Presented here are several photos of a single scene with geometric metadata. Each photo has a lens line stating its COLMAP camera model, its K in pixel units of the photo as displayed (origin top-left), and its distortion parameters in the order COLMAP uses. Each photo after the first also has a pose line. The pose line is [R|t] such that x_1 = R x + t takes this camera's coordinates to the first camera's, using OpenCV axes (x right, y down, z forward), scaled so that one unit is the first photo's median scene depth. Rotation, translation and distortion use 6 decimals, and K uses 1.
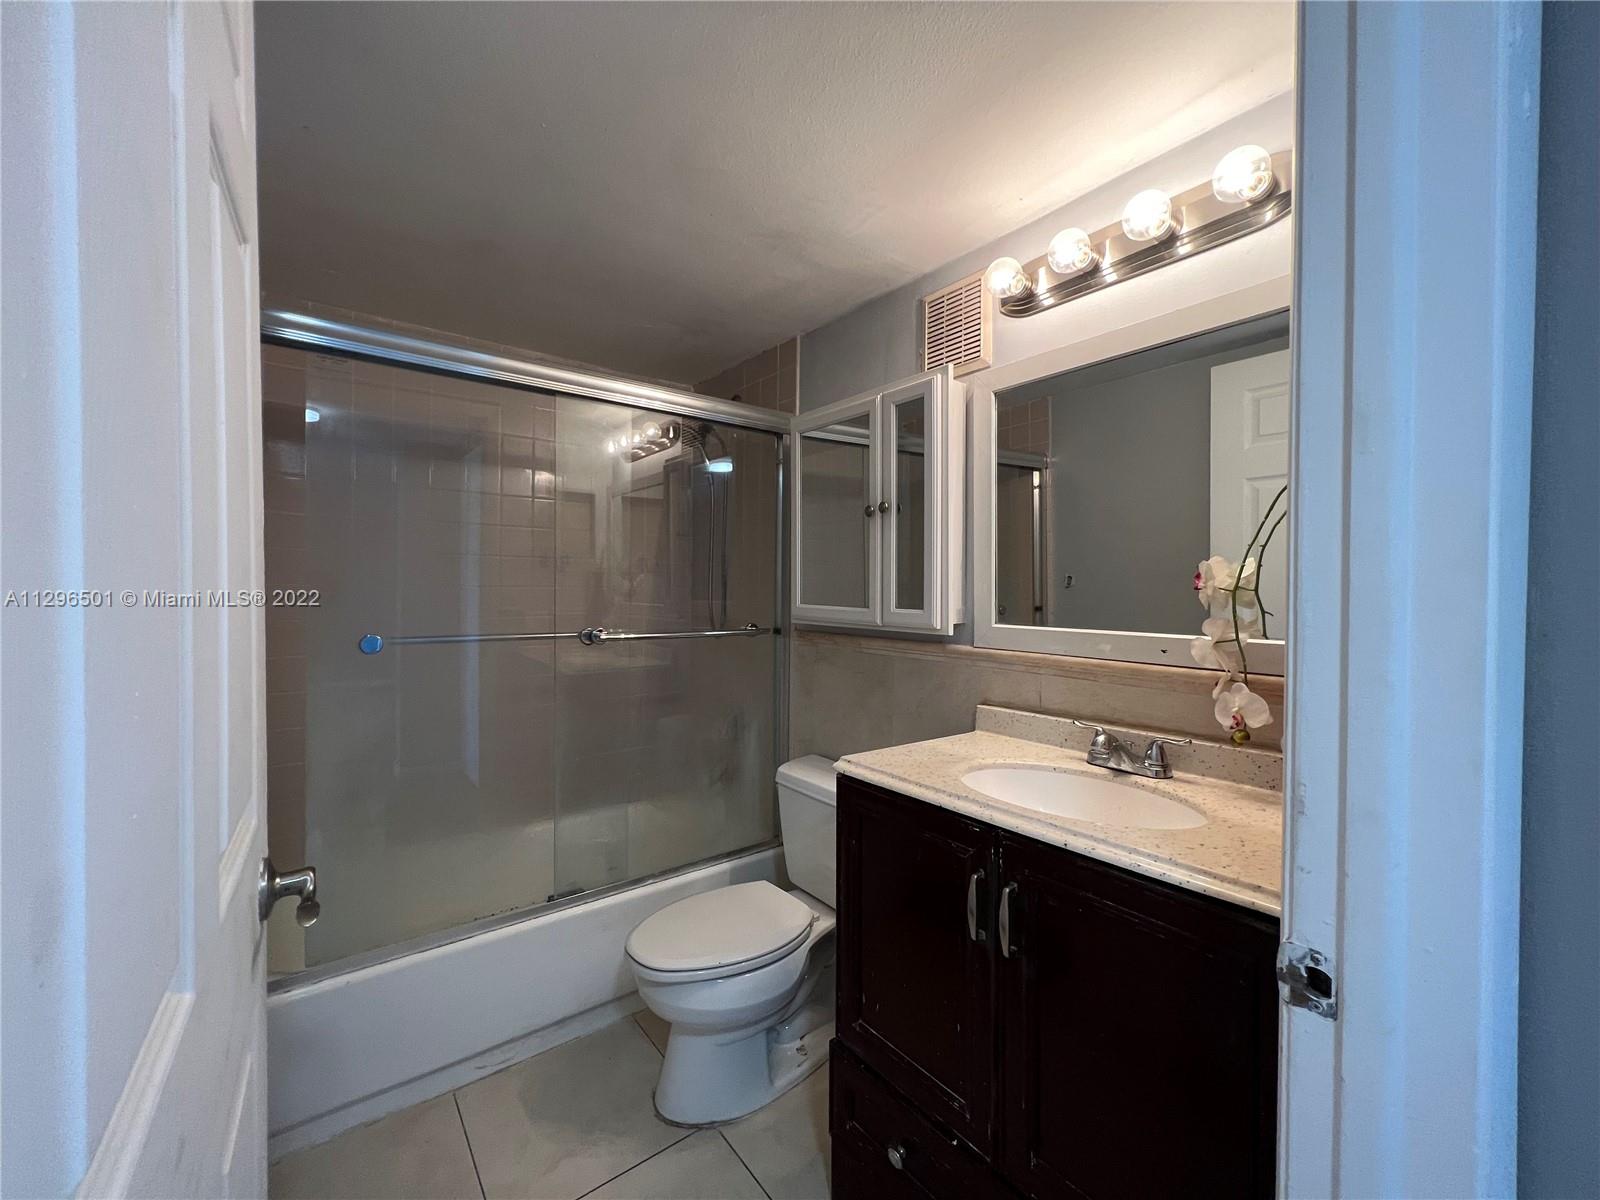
lens RADIAL K [[642.9, 0, 796.2], [0, 642.9, 595.8], [0, 0, 1]] dist [-0.000508, -0.000157]
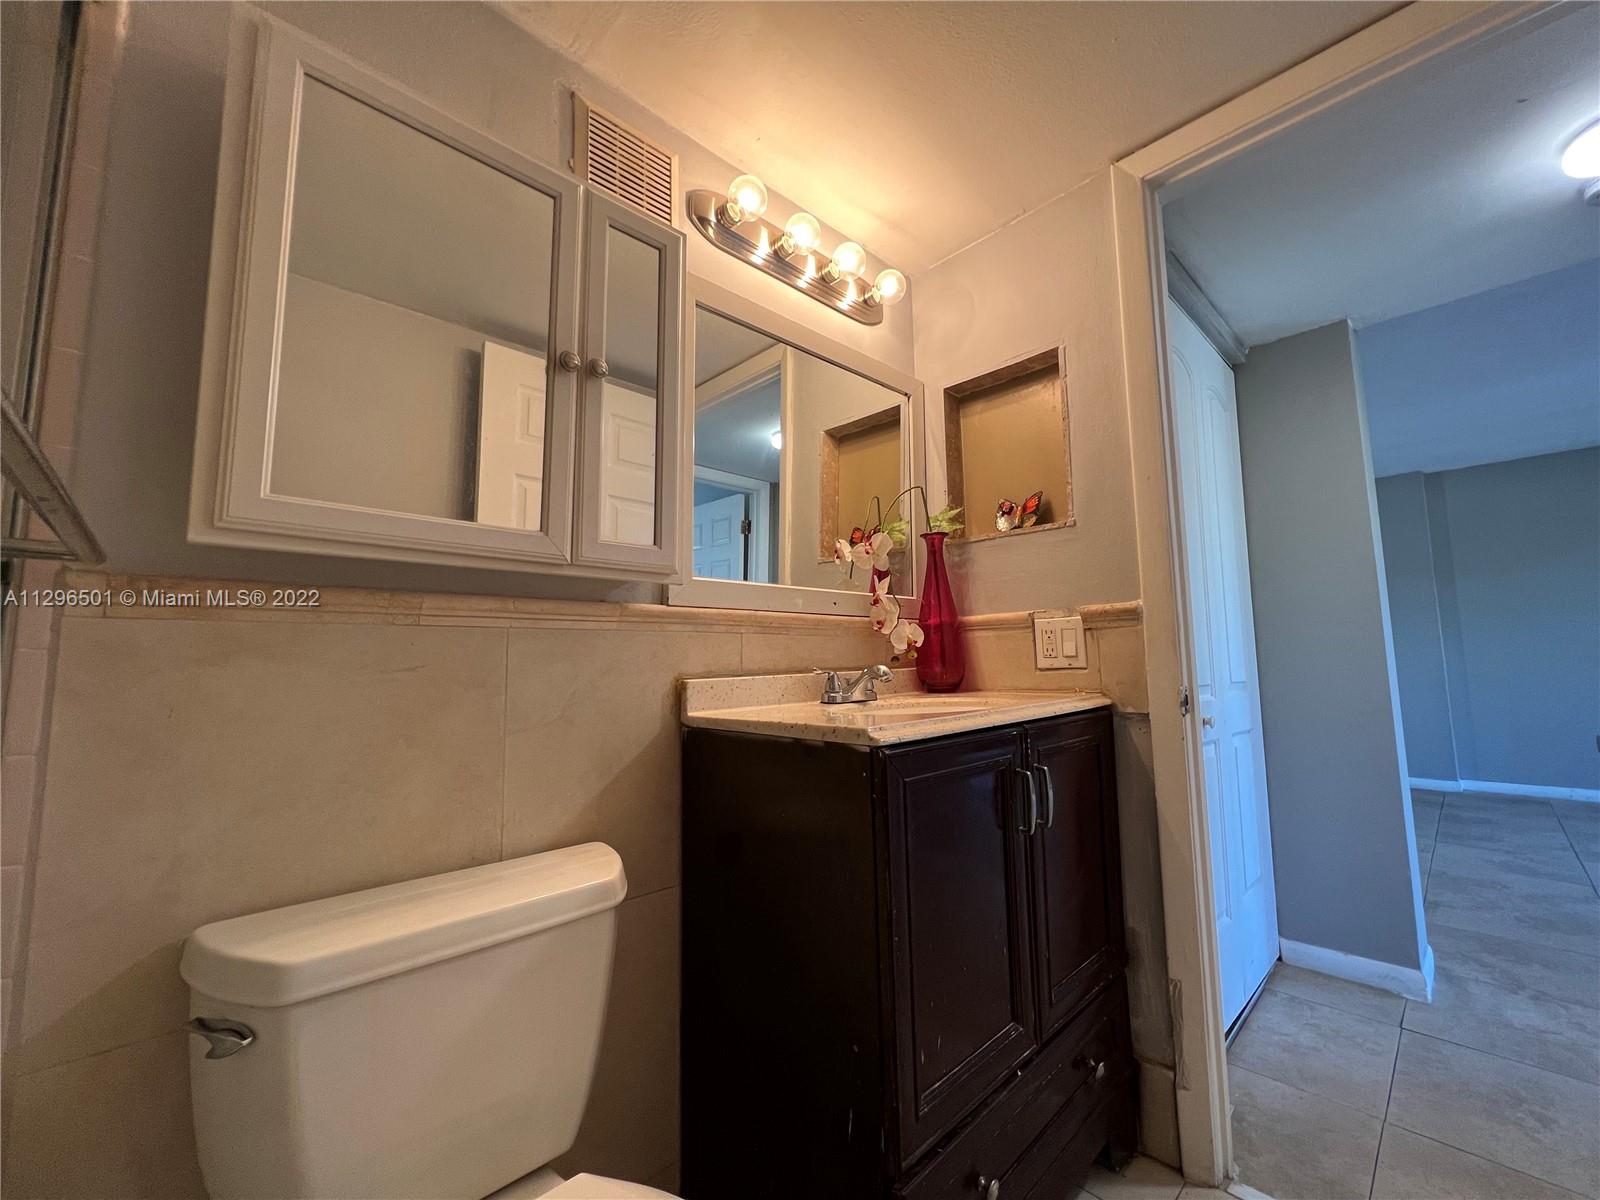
lens RADIAL K [[642.9, 0, 800.7], [0, 642.9, 584.5], [0, 0, 1]] dist [-0.000508, -0.000157]
pose [[-0.139691, 0.104050, 0.984713, -0.501309], [0.017408, 0.994568, -0.102622, 0.138077], [-0.990042, 0.002807, -0.140743, 0.975151]]
